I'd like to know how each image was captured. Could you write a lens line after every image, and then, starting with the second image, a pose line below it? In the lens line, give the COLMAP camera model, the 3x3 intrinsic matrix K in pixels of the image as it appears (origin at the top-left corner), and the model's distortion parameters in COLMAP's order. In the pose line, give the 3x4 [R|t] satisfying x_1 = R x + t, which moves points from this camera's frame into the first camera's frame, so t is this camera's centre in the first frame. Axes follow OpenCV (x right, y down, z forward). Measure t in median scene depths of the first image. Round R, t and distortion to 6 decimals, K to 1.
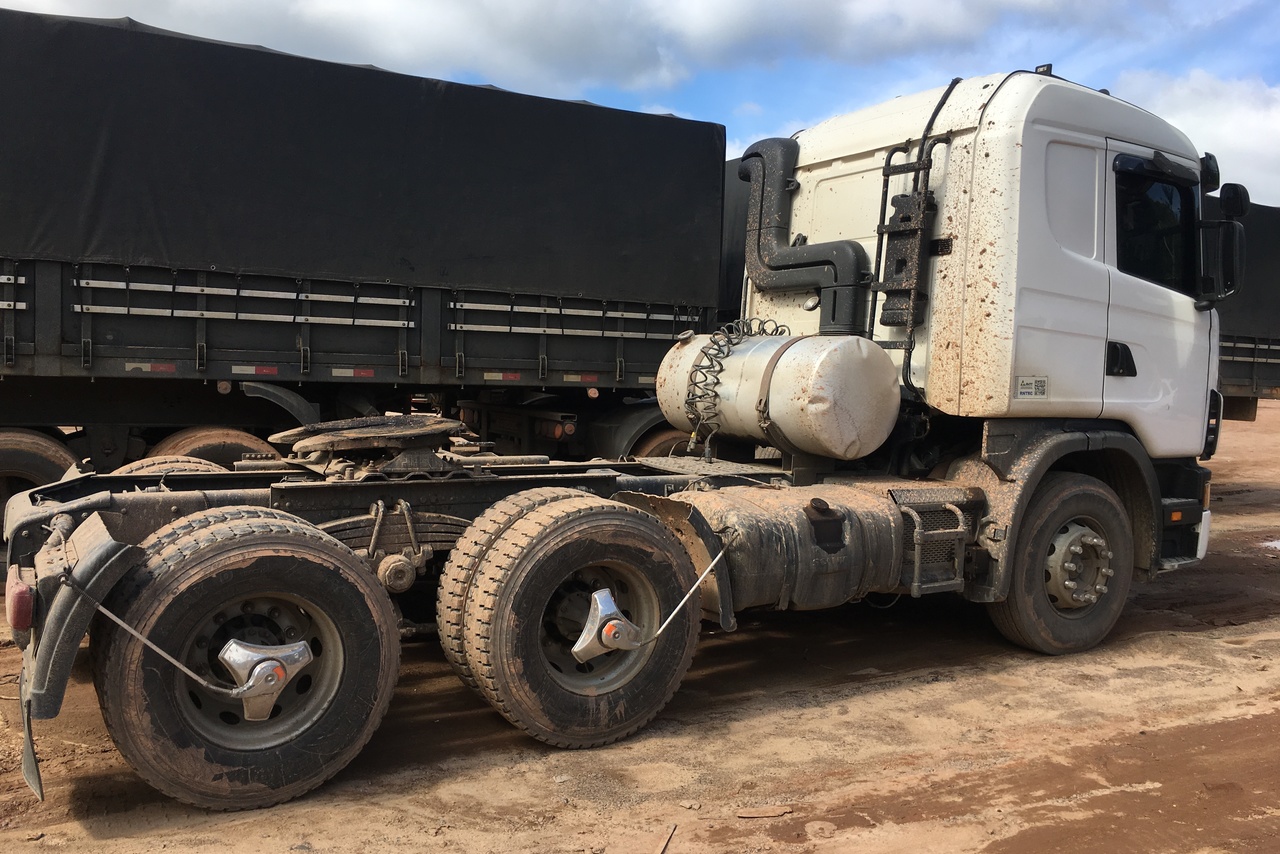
lens RADIAL K [[1101.3, 0, 638.6], [0, 1101.3, 423.3], [0, 0, 1]] dist [0.081593, -0.124764]
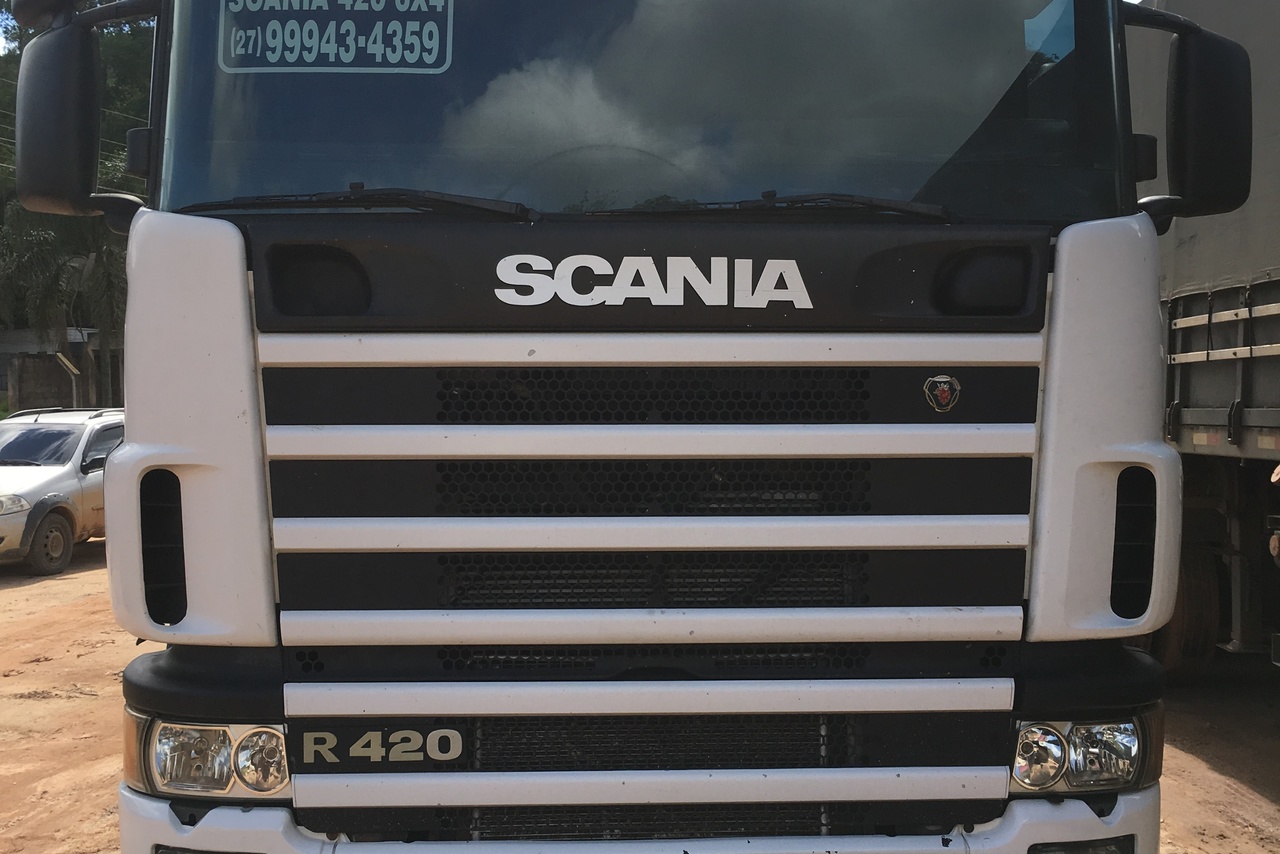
lens RADIAL K [[1459.3, 0, 640.0], [0, 1459.3, 427.0], [0, 0, 1]] dist [0.045626, -0.004438]
pose [[-0.467311, -0.020421, -0.883857, 0.989745], [-0.061385, 0.998070, 0.009395, -0.057317], [0.881959, 0.058647, -0.467662, 1.582887]]
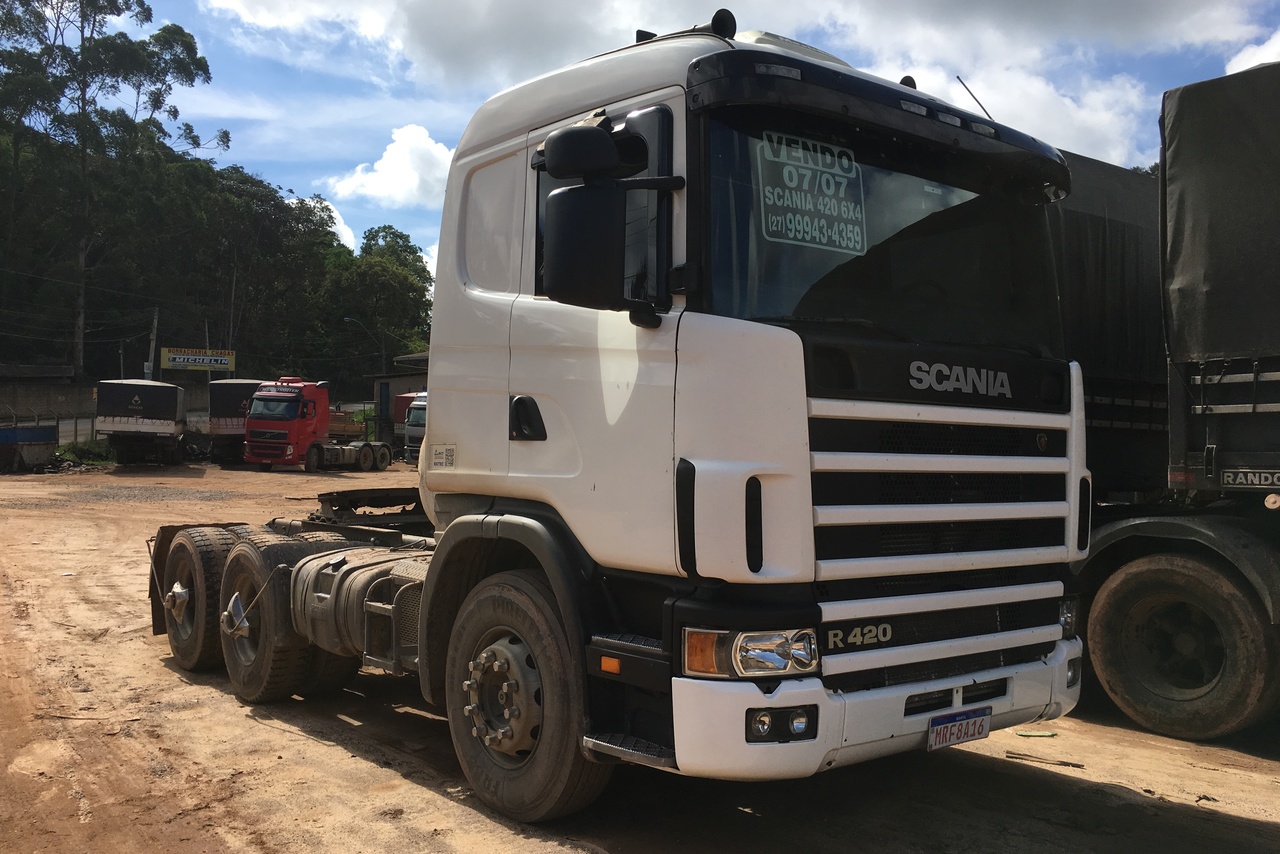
lens RADIAL K [[1101.3, 0, 638.6], [0, 1101.3, 423.3], [0, 0, 1]] dist [0.081593, -0.124764]
pose [[0.138546, -0.059319, -0.988578, 1.234613], [-0.067110, 0.995348, -0.069131, -0.009482], [0.988080, 0.075921, 0.133920, 1.039654]]
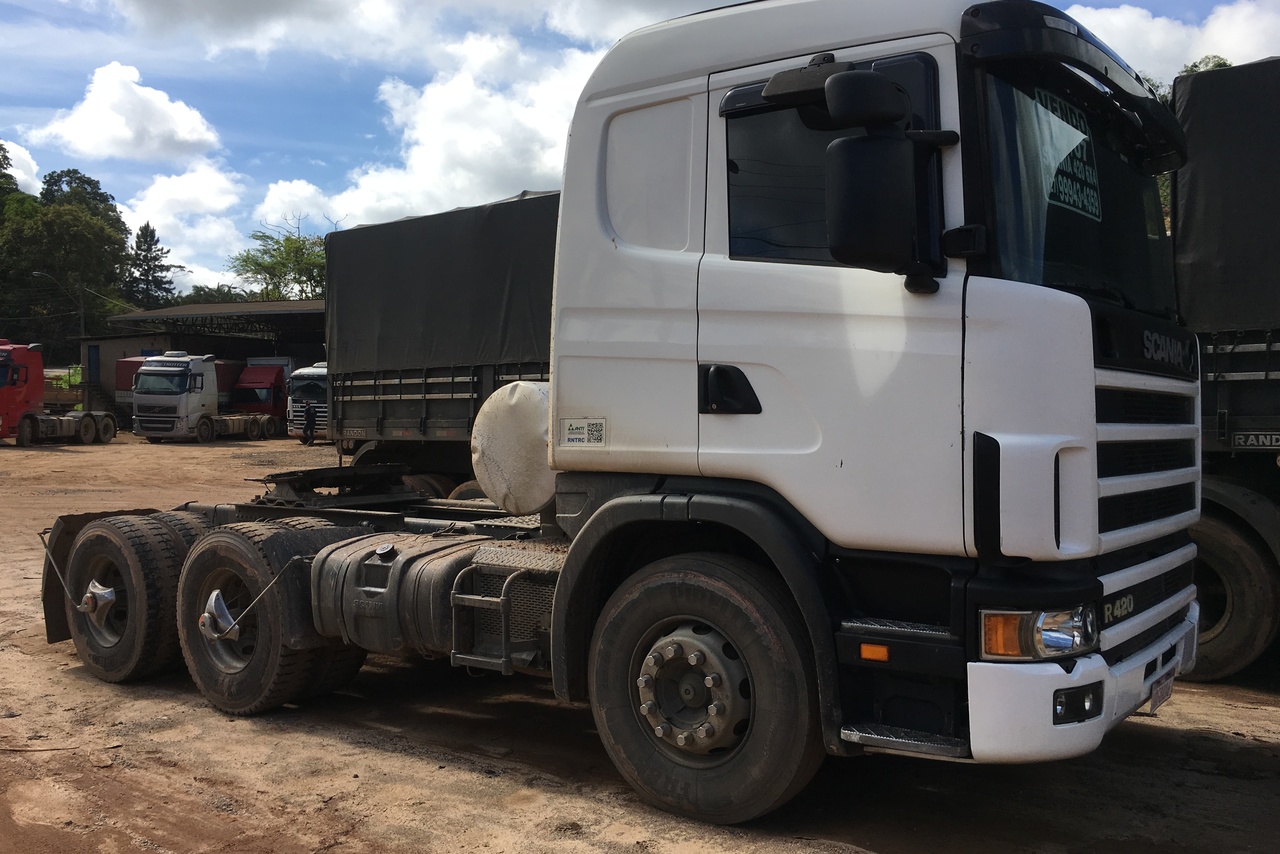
lens RADIAL K [[1101.3, 0, 638.6], [0, 1101.3, 423.3], [0, 0, 1]] dist [0.081593, -0.124764]
pose [[0.383332, -0.031381, -0.923077, 1.092232], [-0.042783, 0.997747, -0.051687, -0.000332], [0.922619, 0.059305, 0.381125, 0.744083]]
